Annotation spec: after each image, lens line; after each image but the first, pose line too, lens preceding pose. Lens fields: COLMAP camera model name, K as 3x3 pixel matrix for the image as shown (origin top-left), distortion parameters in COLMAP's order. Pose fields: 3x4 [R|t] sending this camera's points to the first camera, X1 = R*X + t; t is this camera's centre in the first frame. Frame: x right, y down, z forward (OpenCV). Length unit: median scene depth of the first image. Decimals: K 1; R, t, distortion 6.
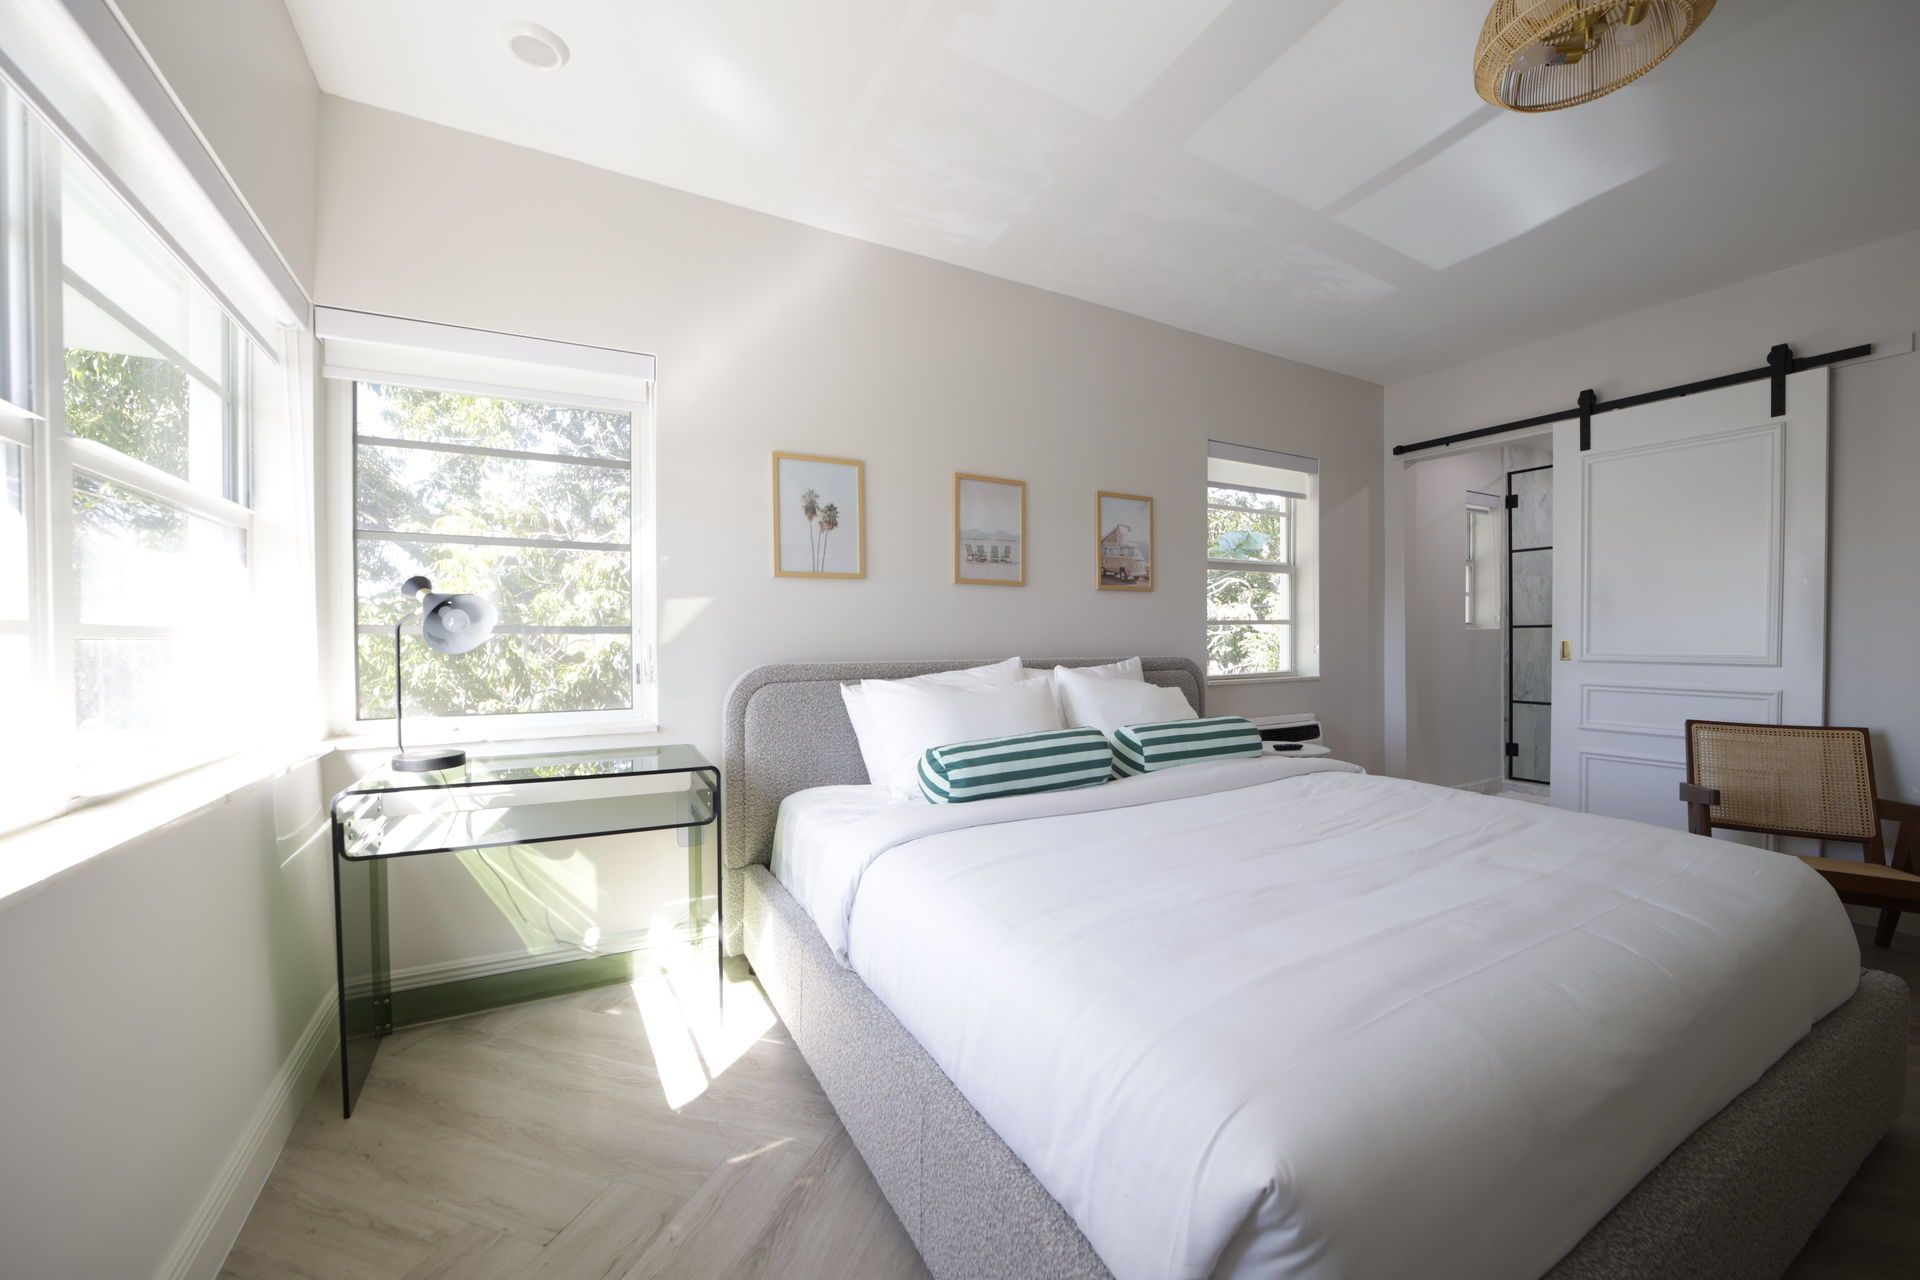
lens RADIAL K [[745.2, 0, 966.3], [0, 745.2, 649.2], [0, 0, 1]] dist [-0.038764, 0.009330]
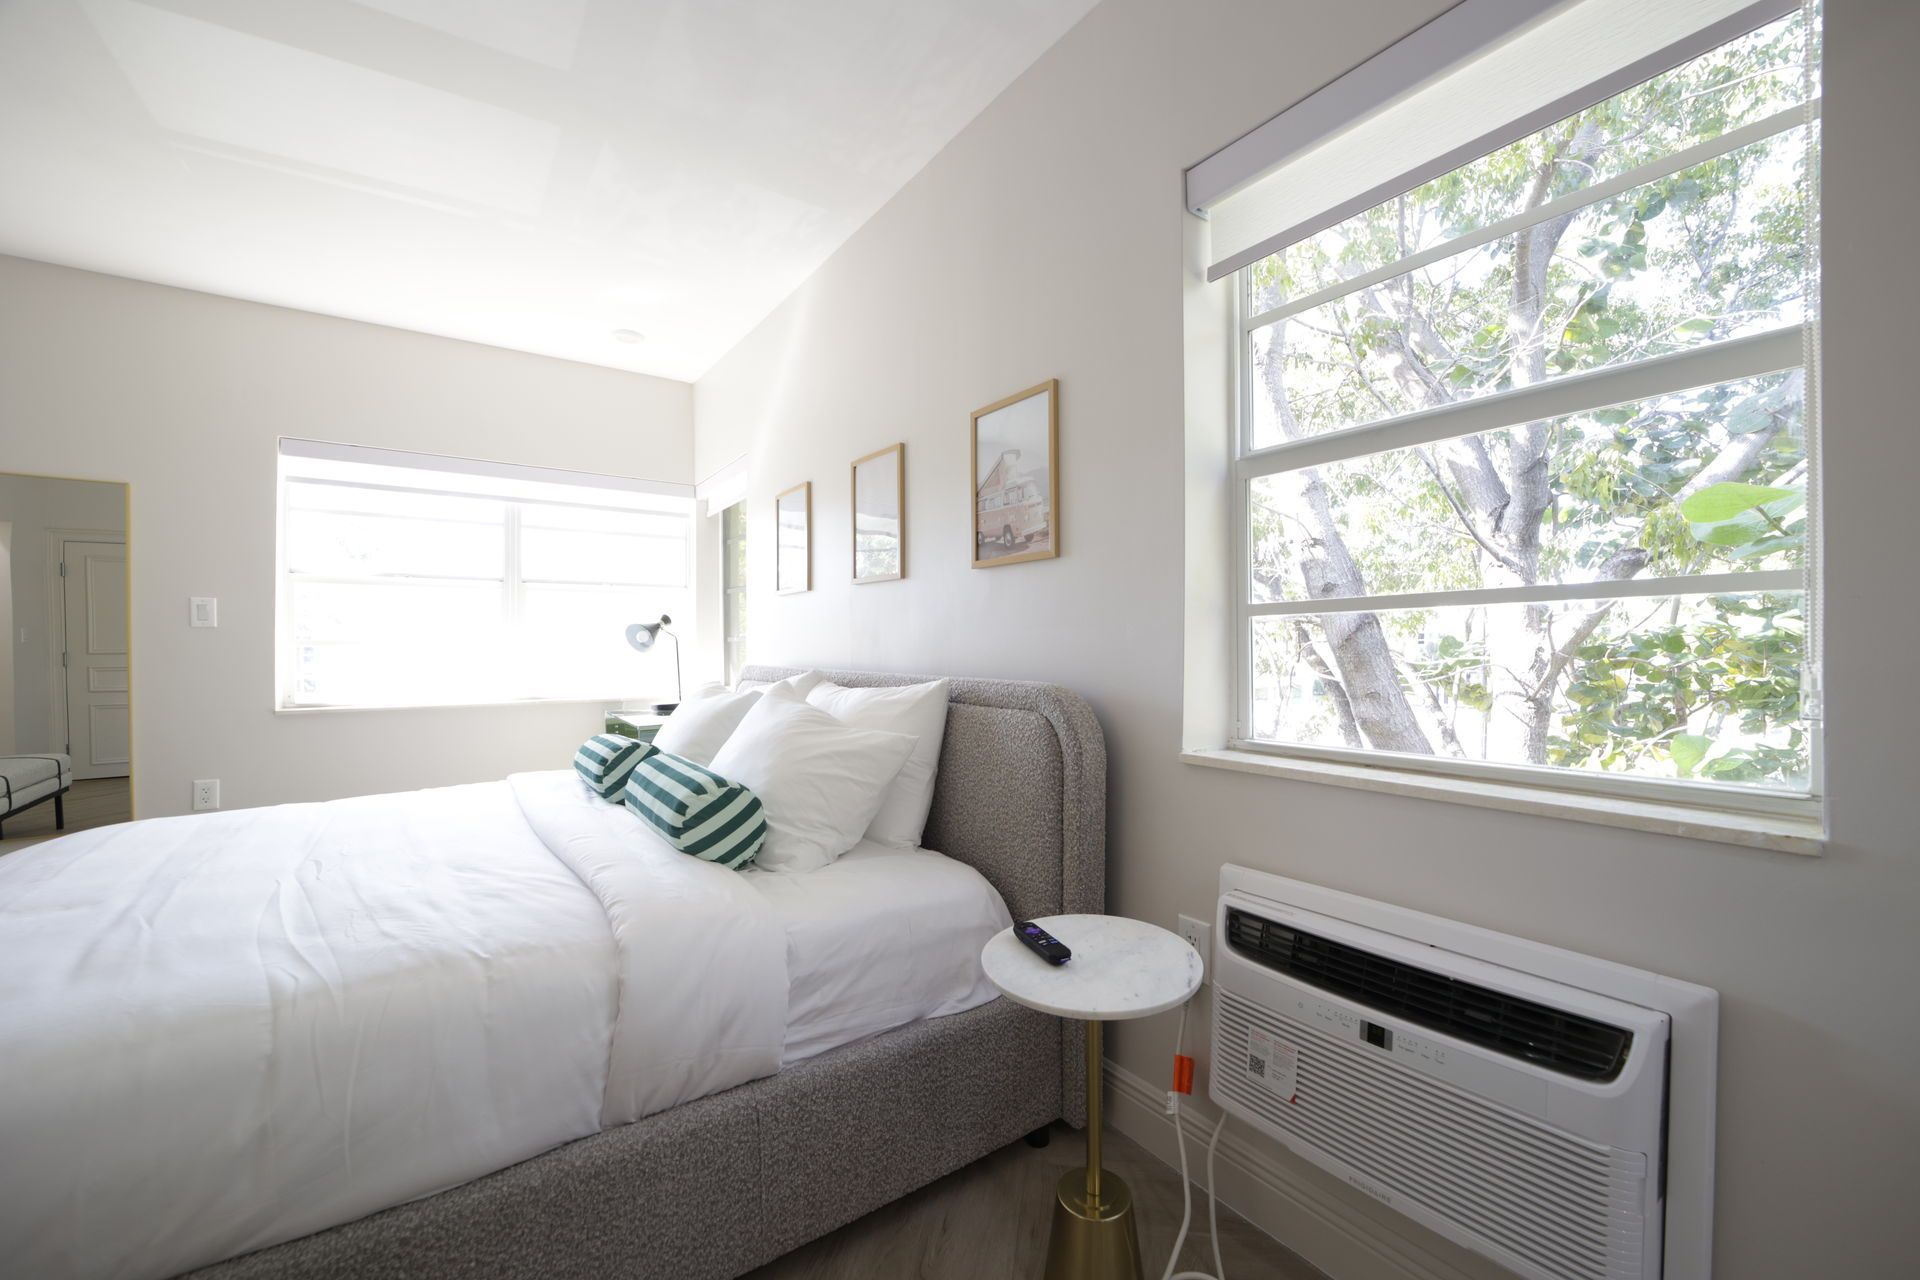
lens RADIAL K [[745.2, 0, 966.3], [0, 745.2, 649.2], [0, 0, 1]] dist [-0.038764, 0.009330]
pose [[0.112291, 0.009405, -0.993631, 0.788120], [-0.008925, 0.999924, 0.008456, -0.017778], [0.993635, 0.007918, 0.112367, 0.908905]]
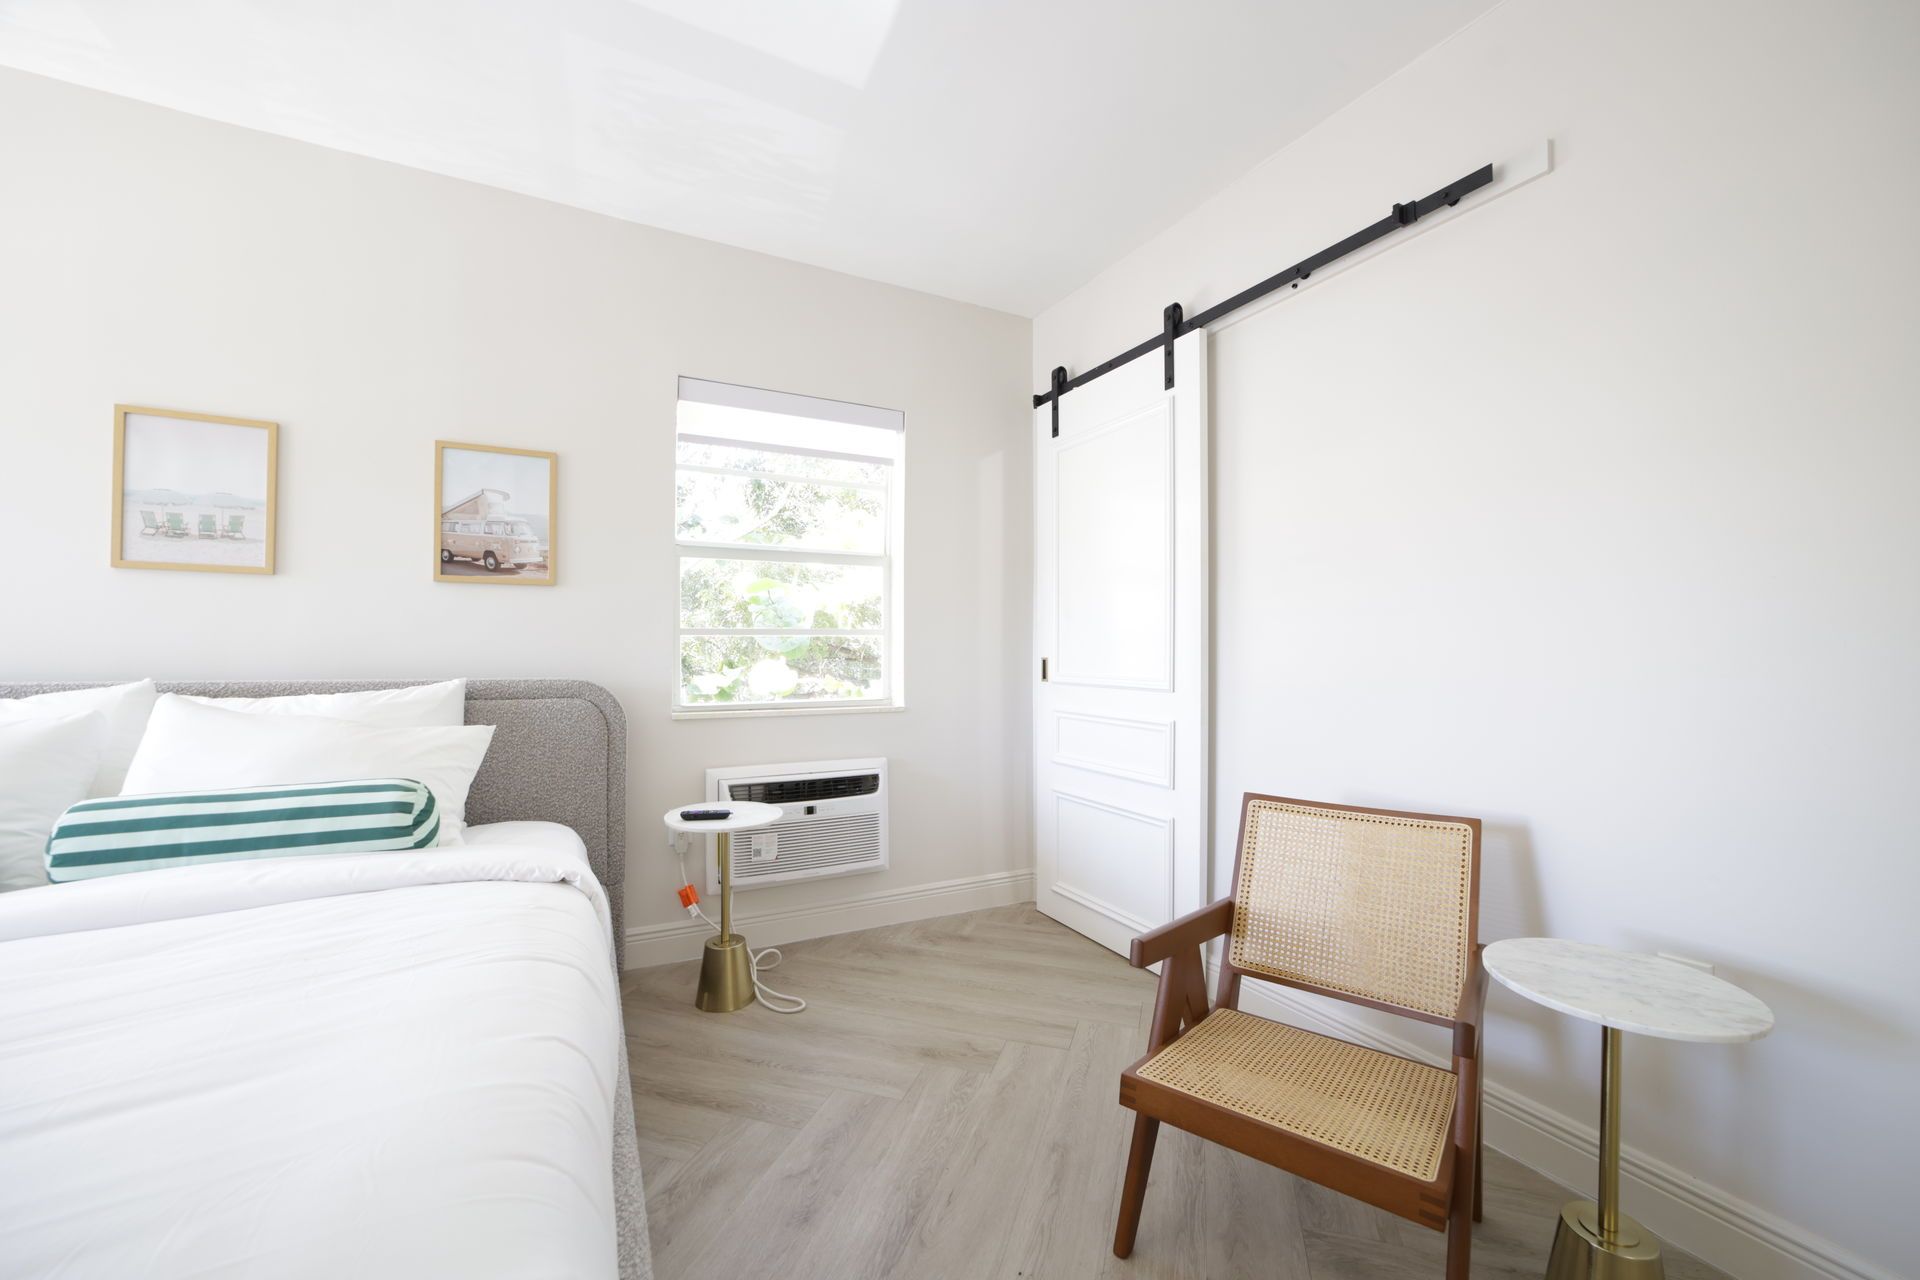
lens RADIAL K [[745.2, 0, 966.3], [0, 745.2, 649.2], [0, 0, 1]] dist [-0.038764, 0.009330]
pose [[0.999820, 0.006973, -0.017645, 0.674023], [-0.007332, 0.999767, -0.020312, -0.006678], [0.017499, 0.020438, 0.999638, 0.322545]]
